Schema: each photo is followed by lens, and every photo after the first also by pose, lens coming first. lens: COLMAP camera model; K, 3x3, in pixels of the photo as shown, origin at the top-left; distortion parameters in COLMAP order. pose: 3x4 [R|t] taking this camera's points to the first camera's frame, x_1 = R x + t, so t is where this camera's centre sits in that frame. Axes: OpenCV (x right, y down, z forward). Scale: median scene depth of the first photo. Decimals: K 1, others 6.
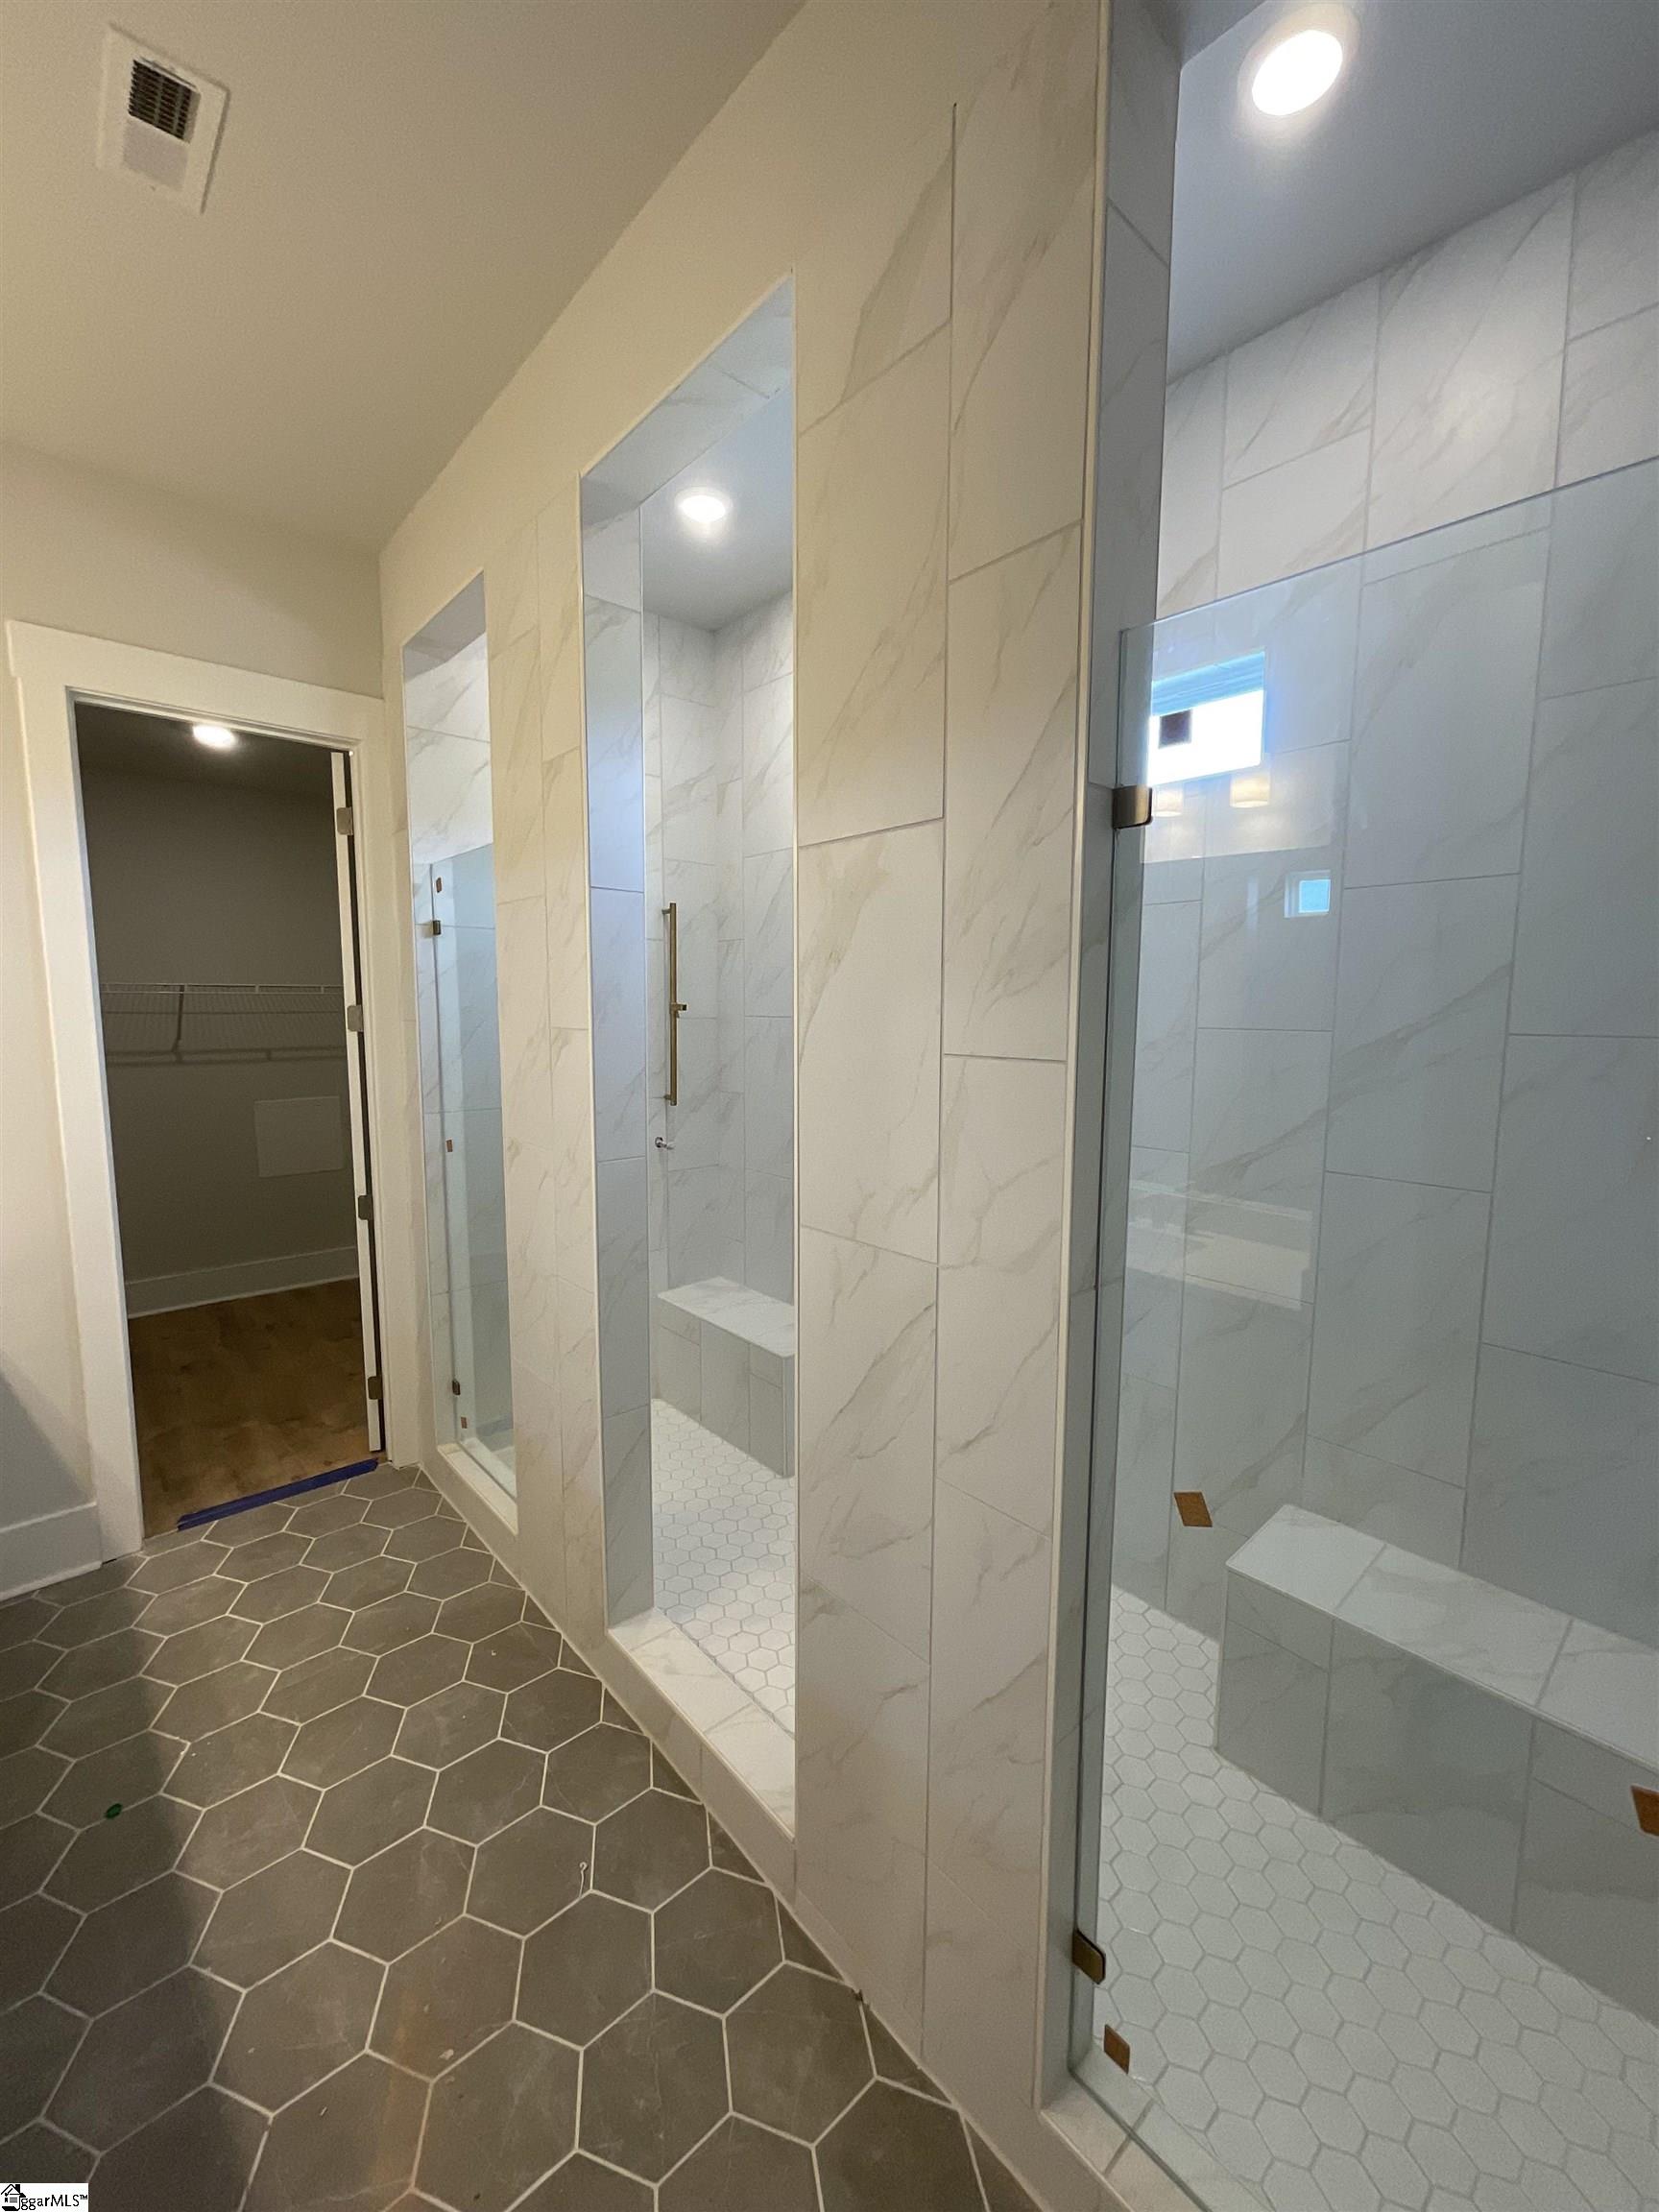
lens RADIAL K [[891.5, 0, 821.8], [0, 891.5, 1110.0], [0, 0, 1]] dist [0.004940, -0.000430]
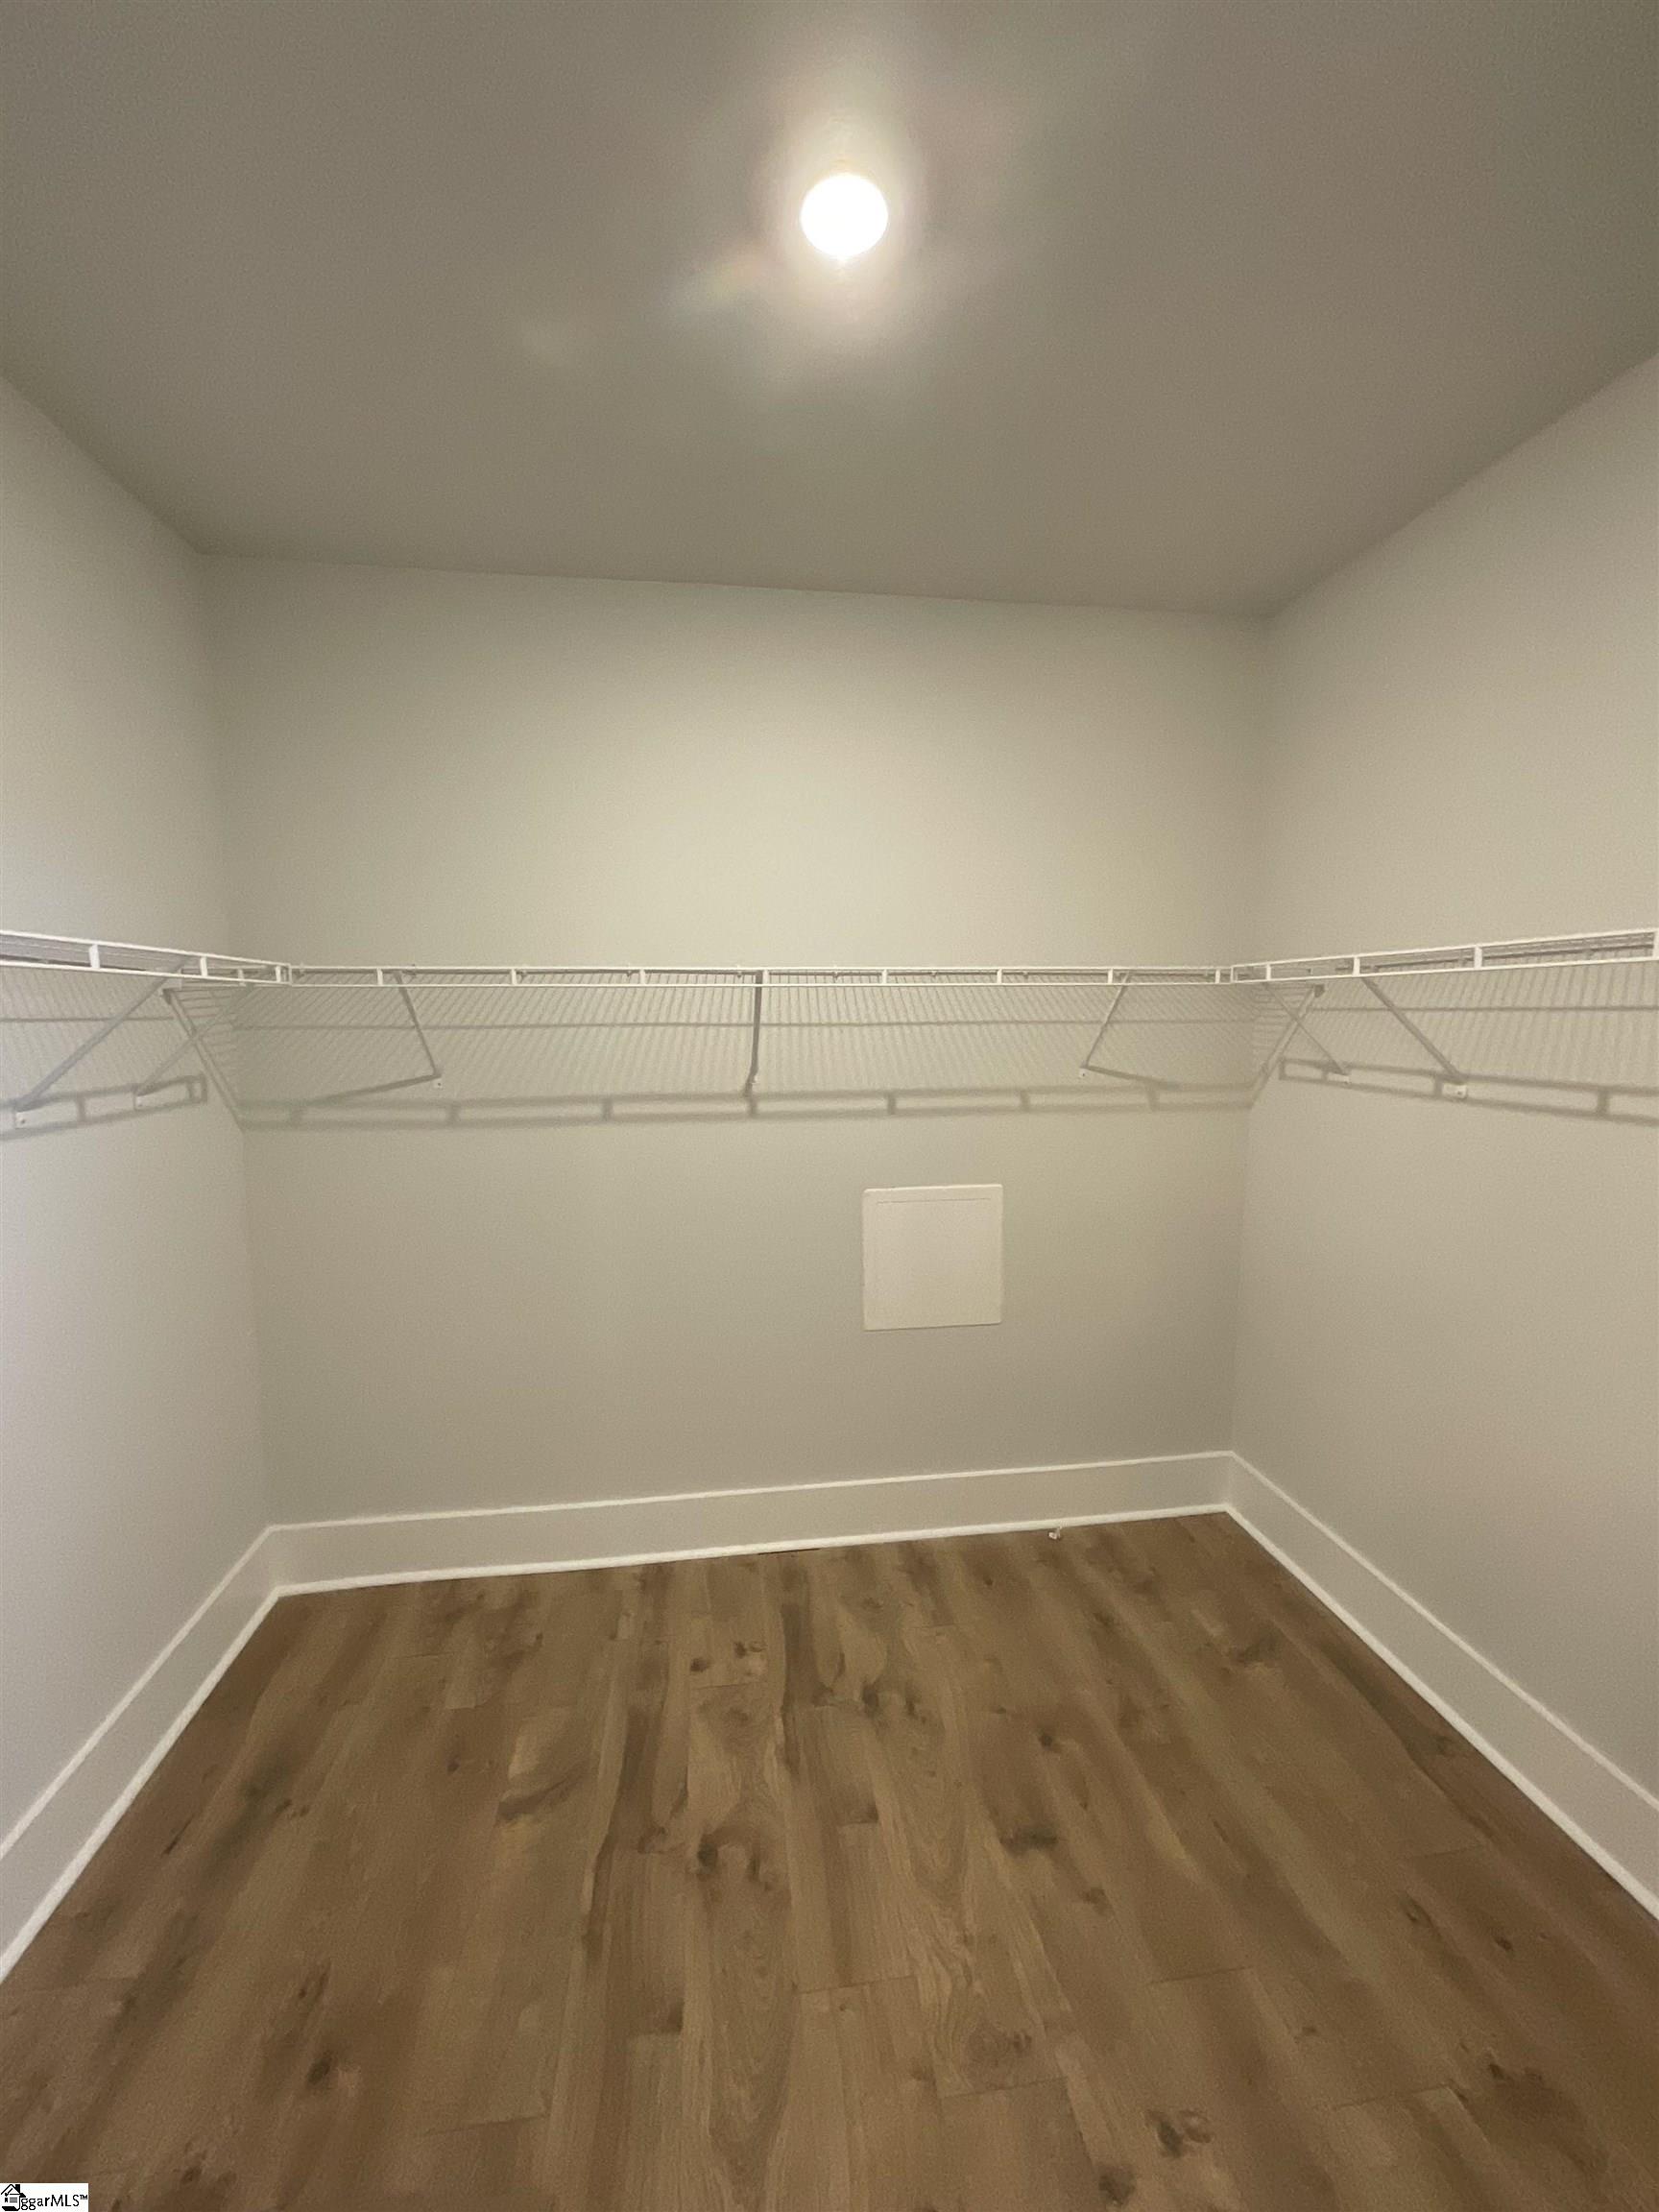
lens RADIAL K [[891.5, 0, 835.5], [0, 891.5, 1105.3], [0, 0, 1]] dist [0.004940, -0.000430]
pose [[0.838795, 0.050655, -0.542087, -0.625853], [-0.053609, 0.998508, 0.010352, -0.110482], [0.541802, 0.020378, 0.840259, 0.934937]]
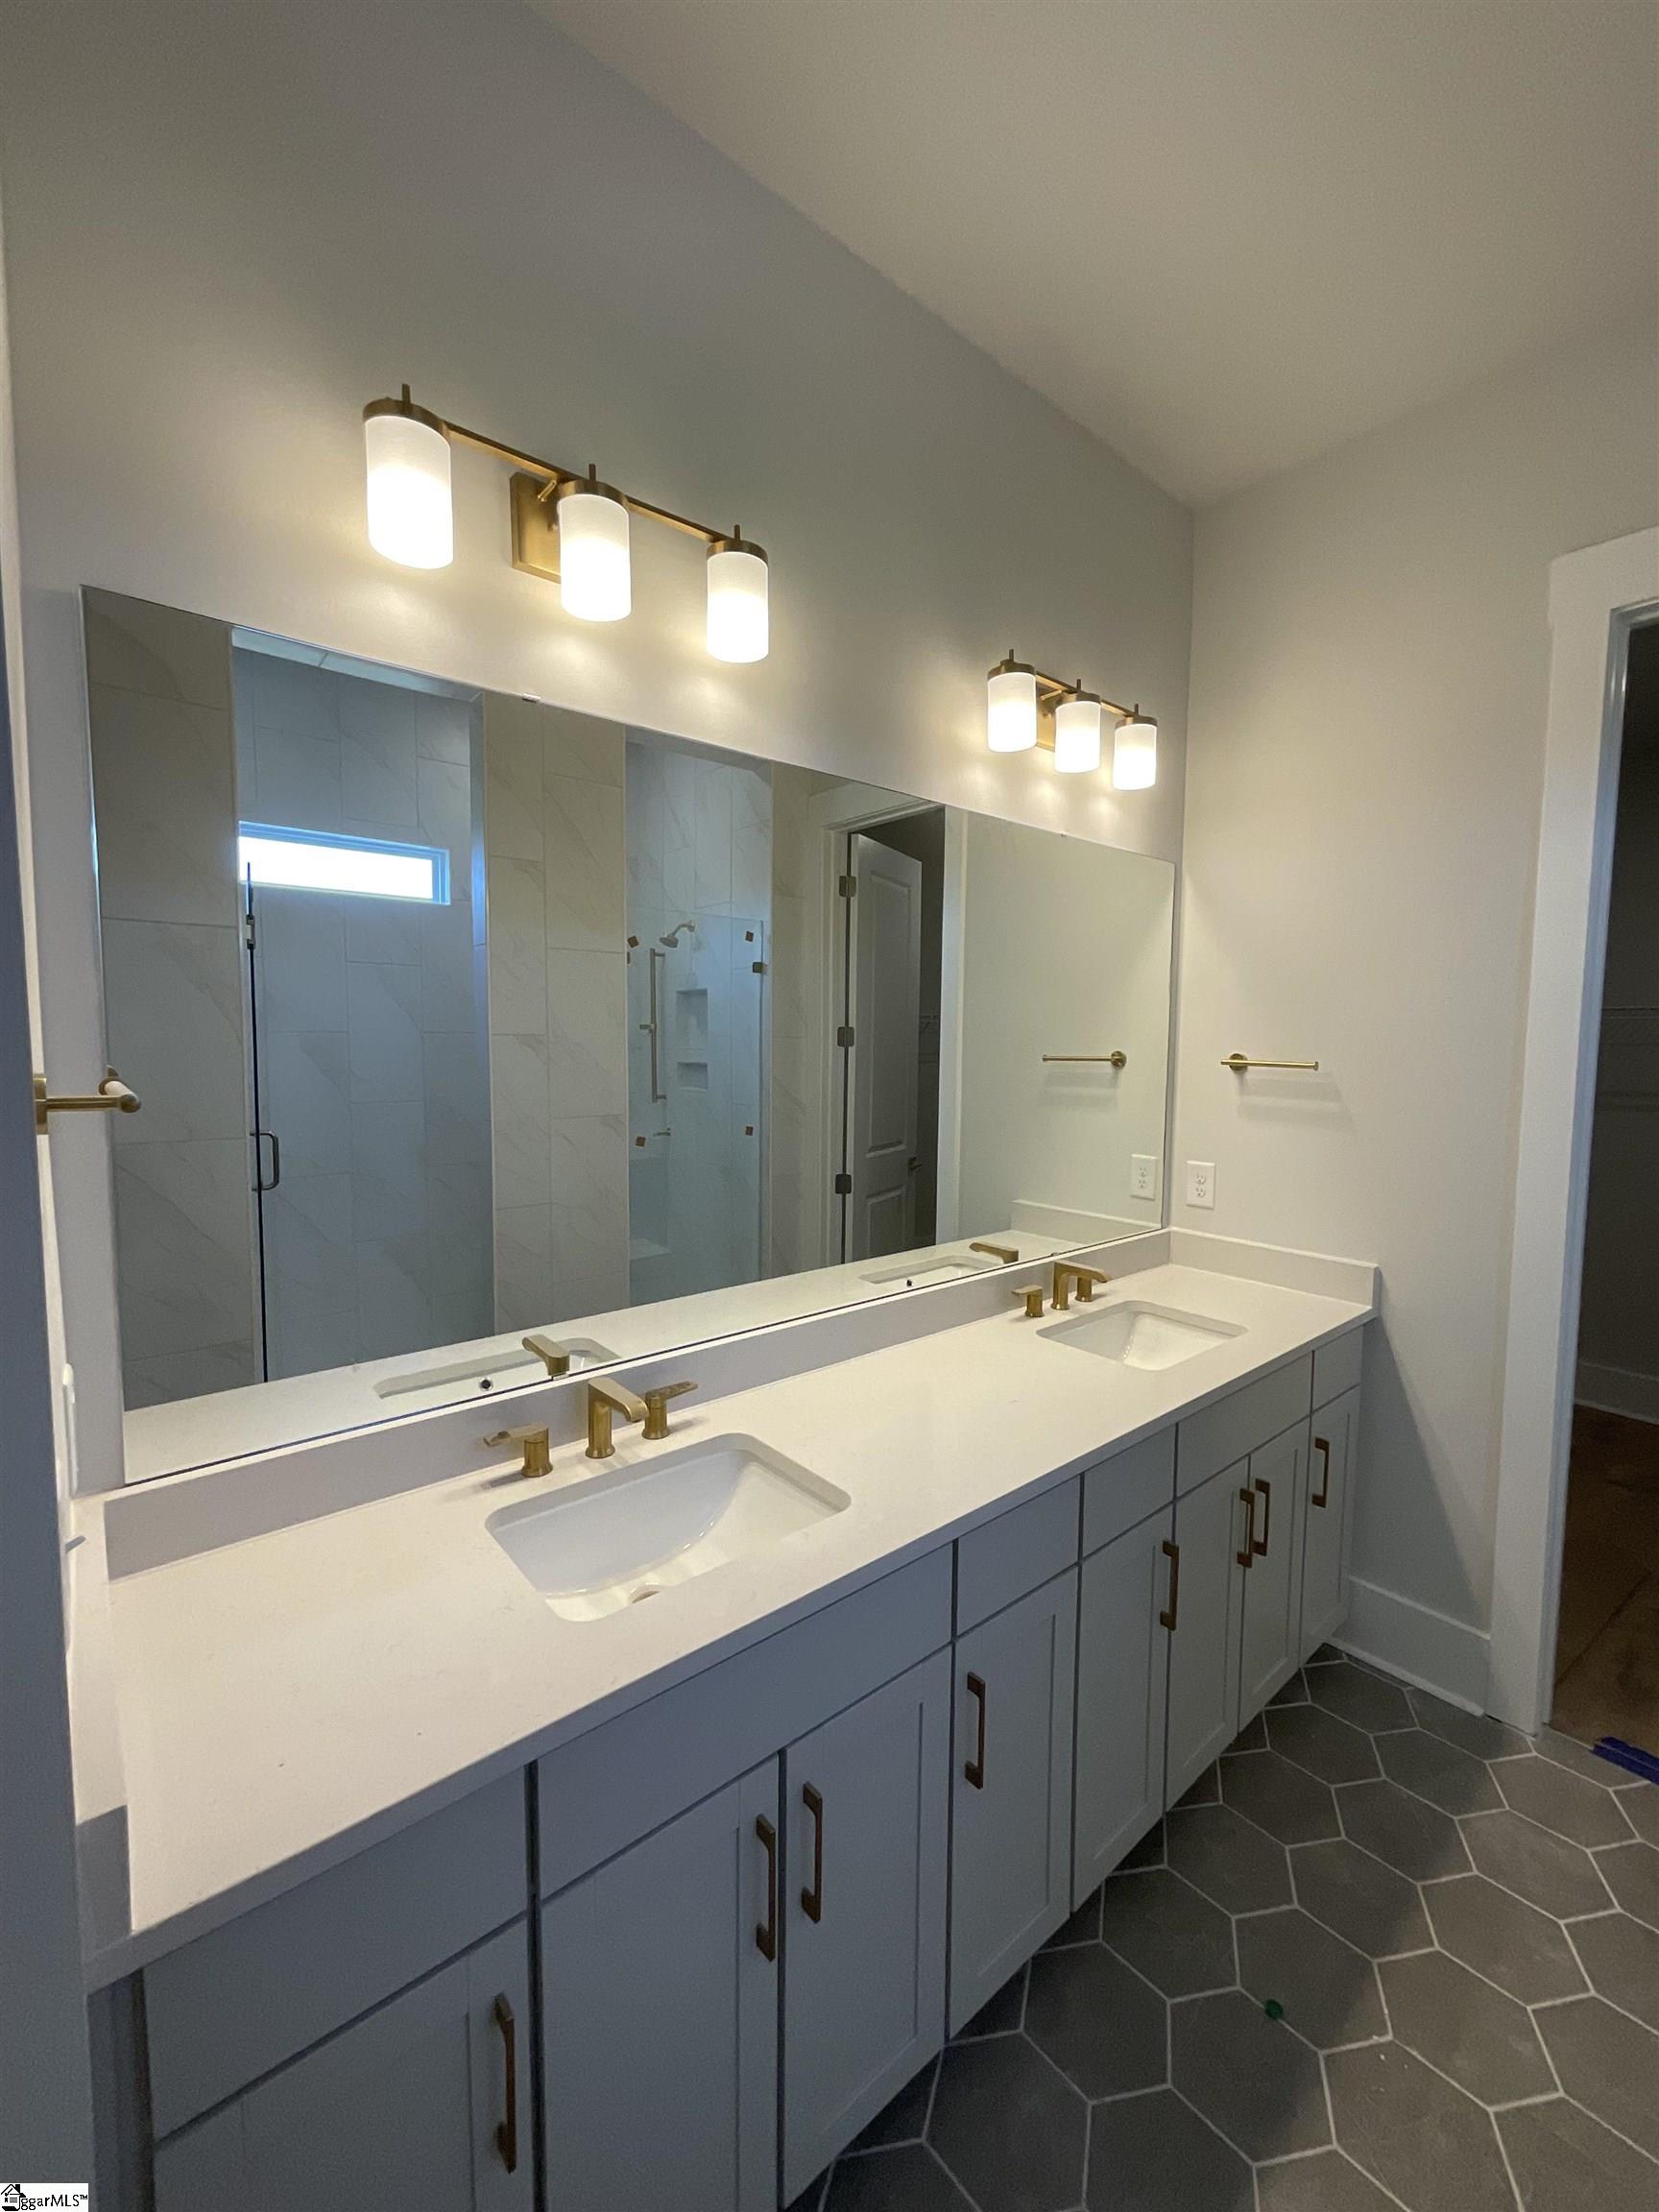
lens RADIAL K [[891.5, 0, 830.9], [0, 891.5, 1103.6], [0, 0, 1]] dist [0.004940, -0.000430]
pose [[-0.021485, 0.069445, -0.997354, -0.024174], [-0.126364, 0.989396, 0.071613, -0.018298], [0.991751, 0.127568, -0.012482, 0.333105]]
